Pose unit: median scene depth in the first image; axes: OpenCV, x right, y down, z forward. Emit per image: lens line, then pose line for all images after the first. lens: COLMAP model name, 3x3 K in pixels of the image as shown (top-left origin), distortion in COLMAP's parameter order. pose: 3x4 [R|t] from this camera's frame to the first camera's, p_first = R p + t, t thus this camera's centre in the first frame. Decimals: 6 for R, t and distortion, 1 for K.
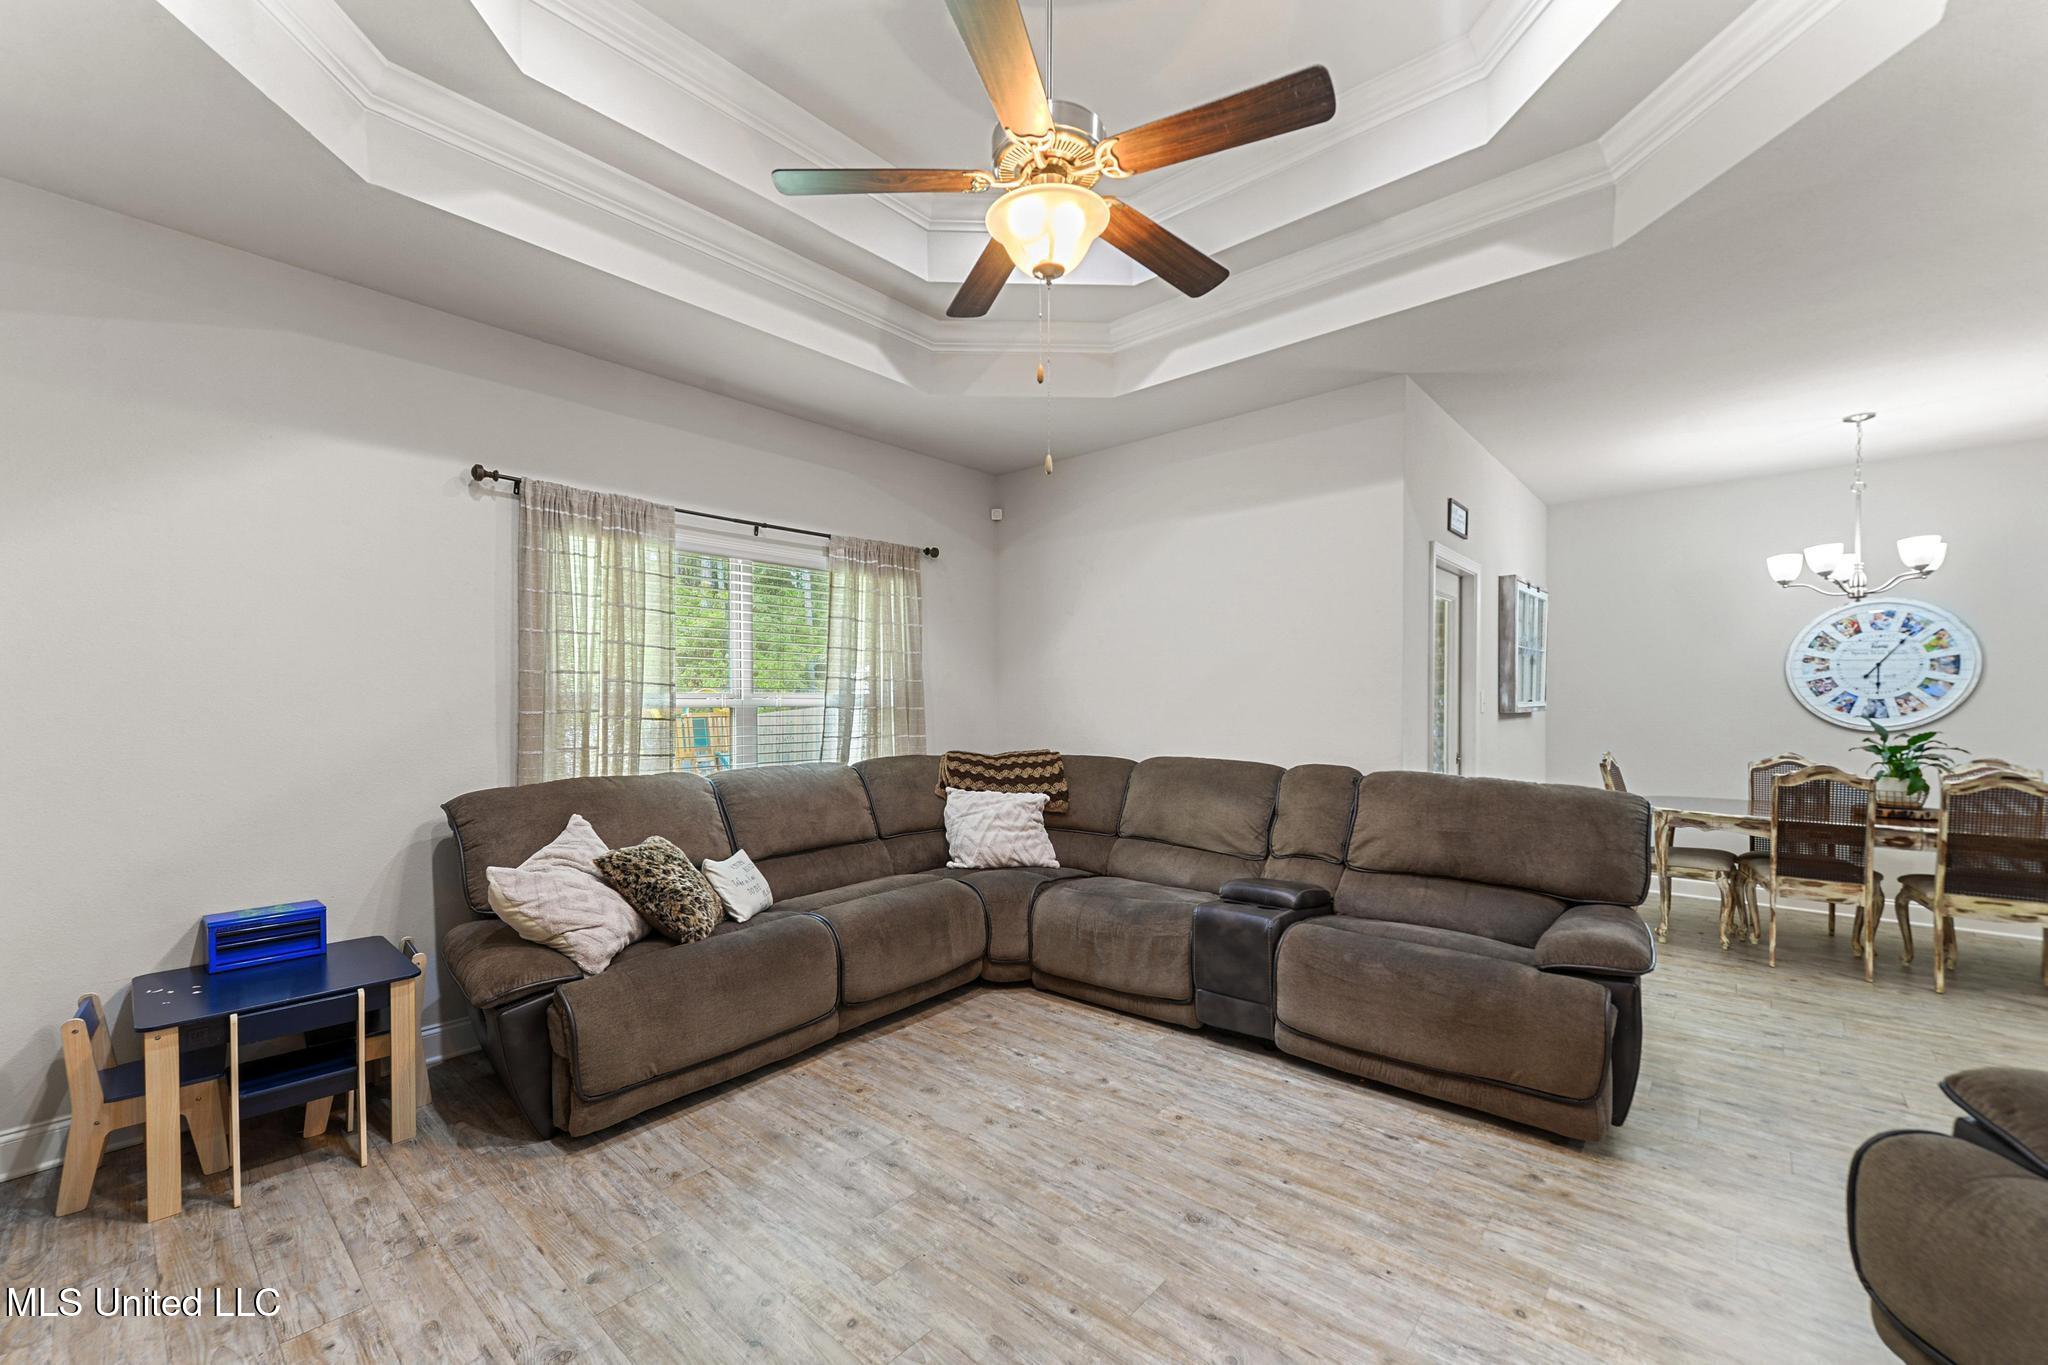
lens RADIAL K [[829.4, 0, 1020.9], [0, 829.4, 698.4], [0, 0, 1]] dist [0.008513, -0.000907]
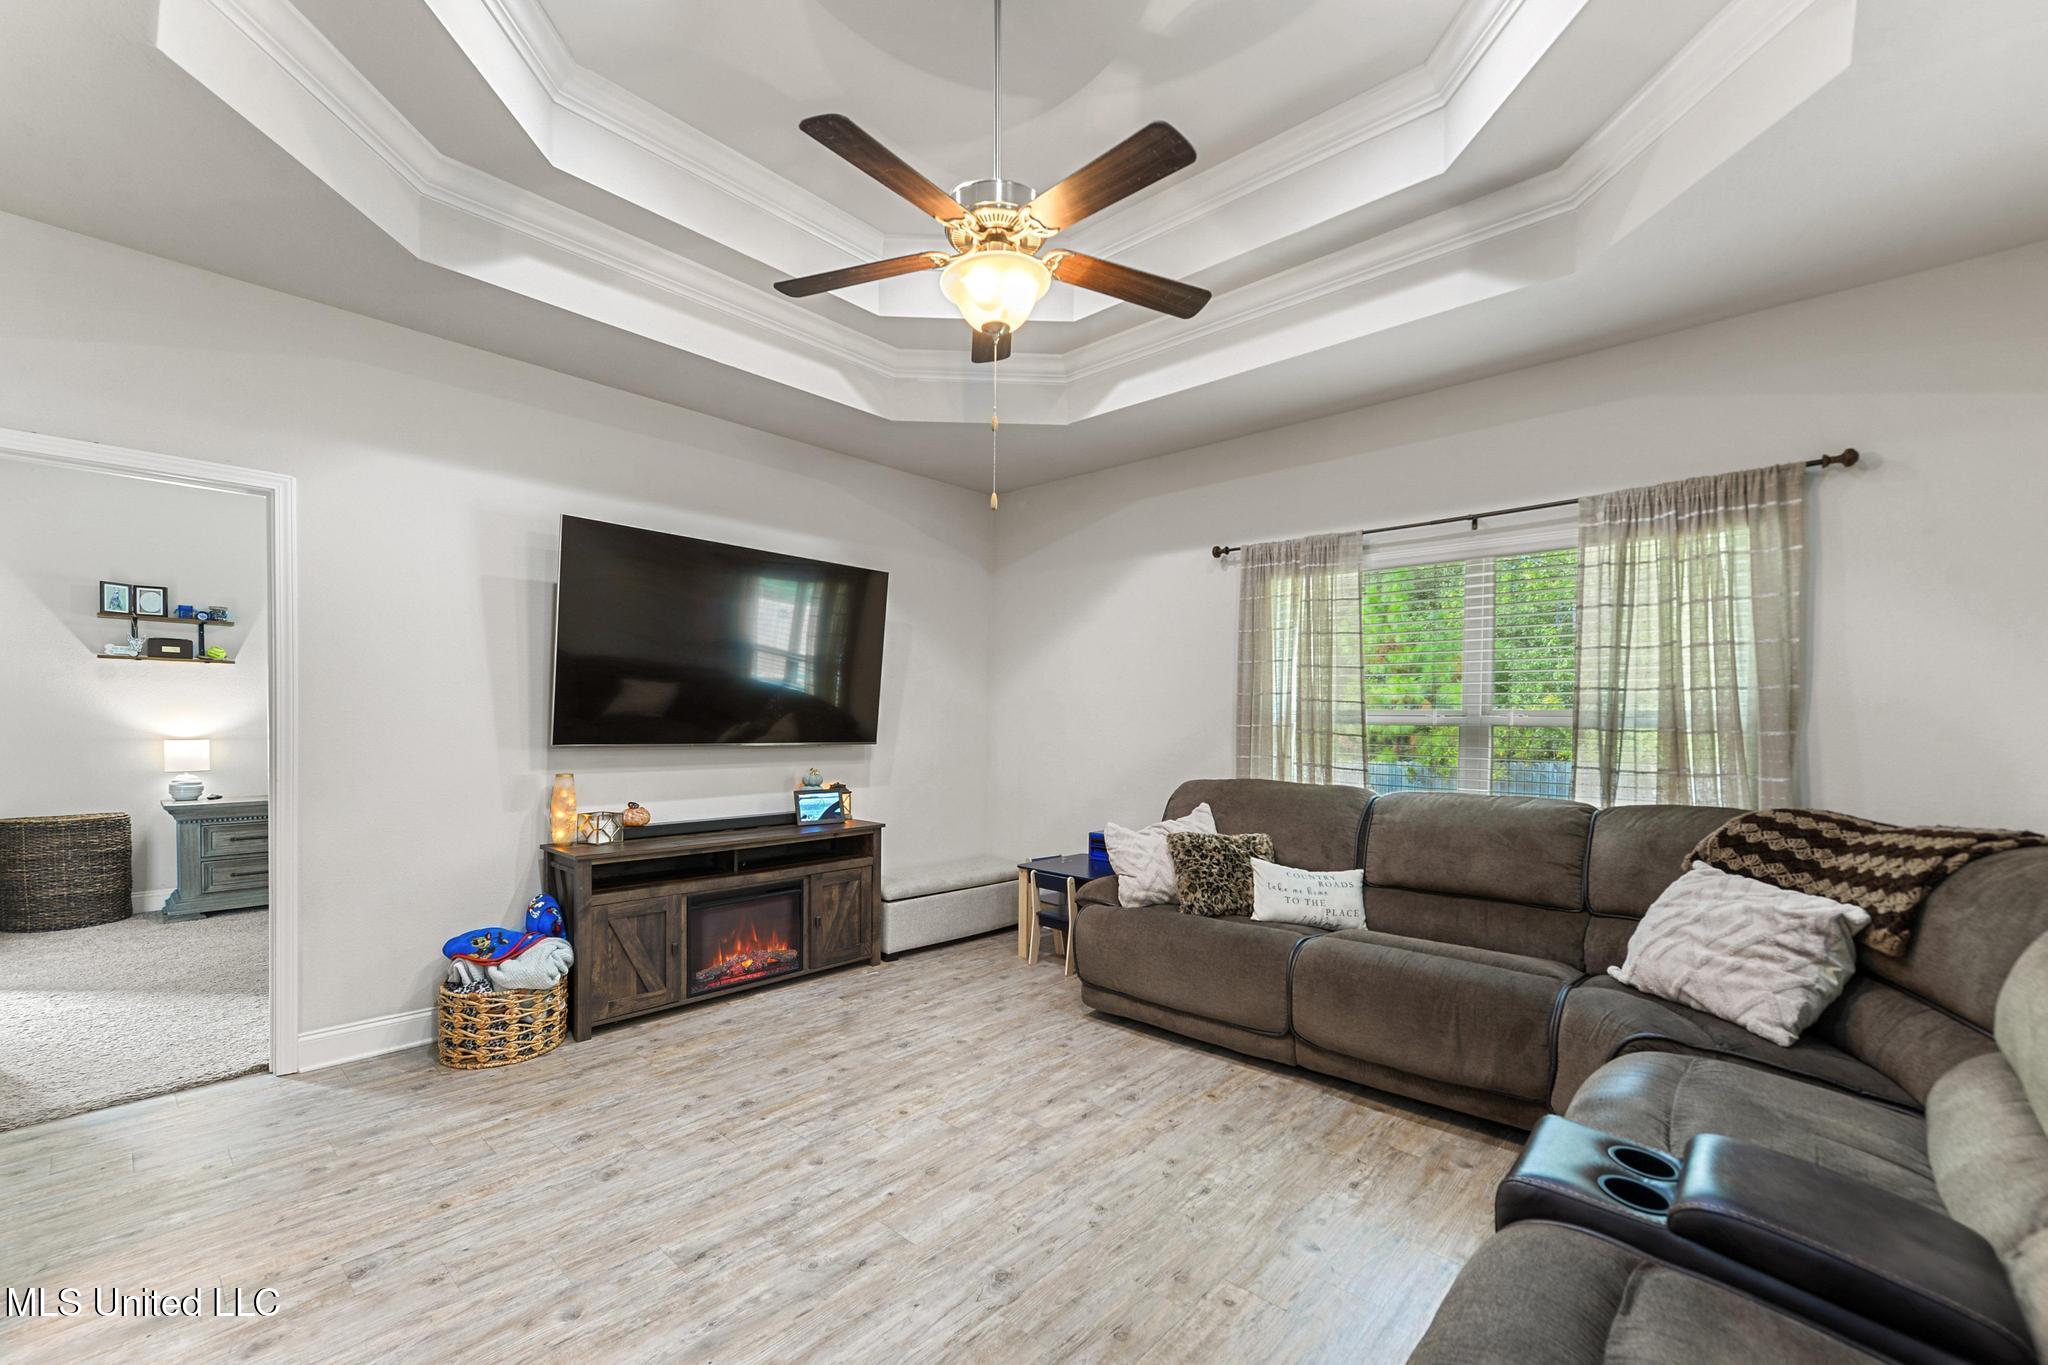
lens RADIAL K [[829.4, 0, 981.3], [0, 829.4, 715.0], [0, 0, 1]] dist [0.008513, -0.000907]
pose [[-0.043906, -0.002333, -0.999033, 0.710343], [-0.008737, 0.999960, -0.001951, 0.006598], [0.998997, 0.008643, -0.043925, 0.640198]]
